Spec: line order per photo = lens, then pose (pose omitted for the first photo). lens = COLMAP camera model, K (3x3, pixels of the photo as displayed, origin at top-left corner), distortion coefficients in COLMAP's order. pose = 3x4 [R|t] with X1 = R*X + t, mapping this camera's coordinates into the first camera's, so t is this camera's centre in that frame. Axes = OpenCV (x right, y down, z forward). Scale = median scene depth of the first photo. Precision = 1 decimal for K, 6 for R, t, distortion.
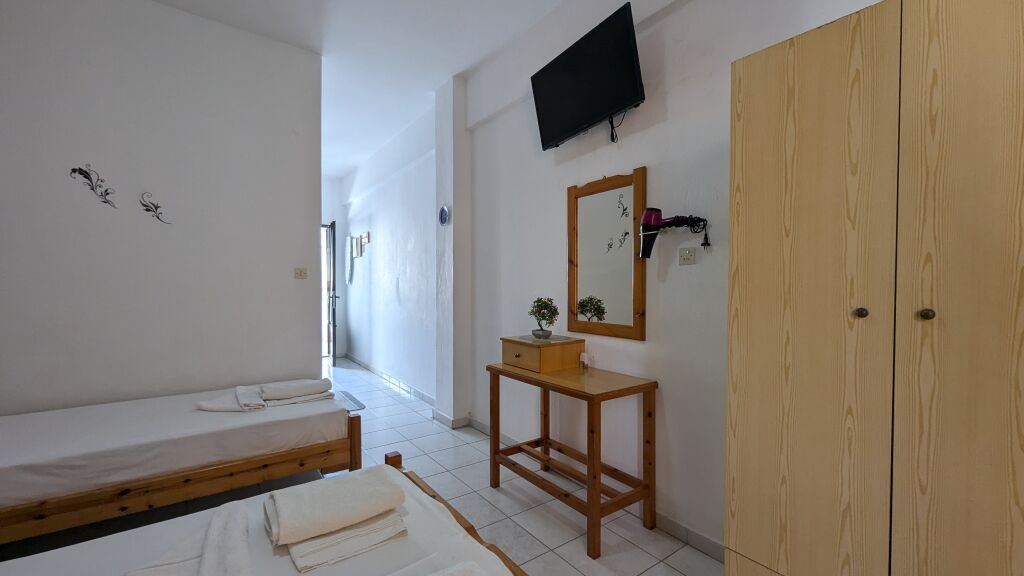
lens RADIAL K [[424.1, 0, 516.3], [0, 424.1, 289.9], [0, 0, 1]] dist [0.001905, 0.000161]
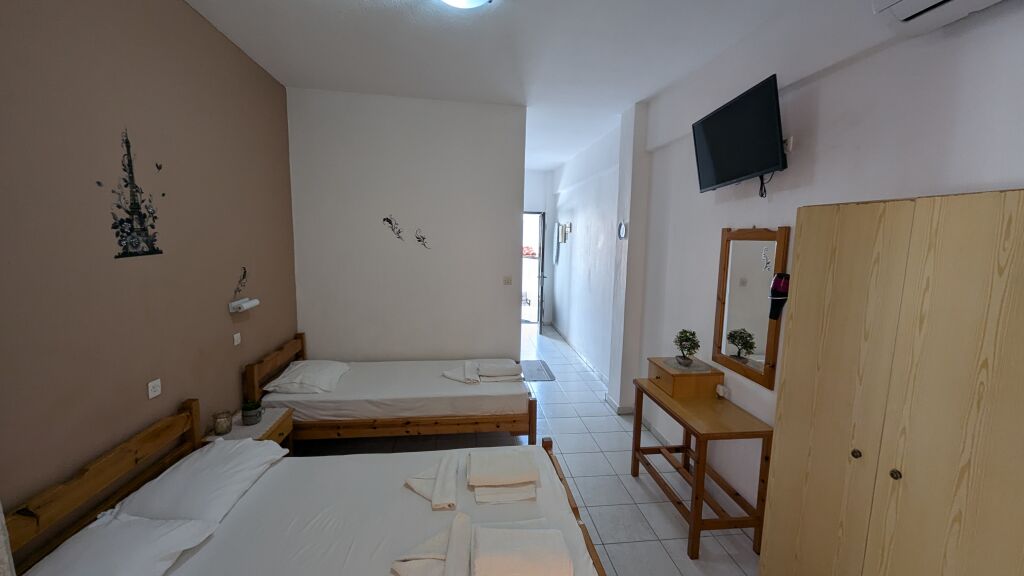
lens RADIAL K [[424.1, 0, 516.3], [0, 424.1, 289.9], [0, 0, 1]] dist [0.001905, 0.000161]
pose [[0.875557, 0.077015, -0.476936, 0.199467], [-0.024338, 0.992990, 0.115666, -0.211412], [0.482501, -0.089664, 0.871294, -0.197900]]
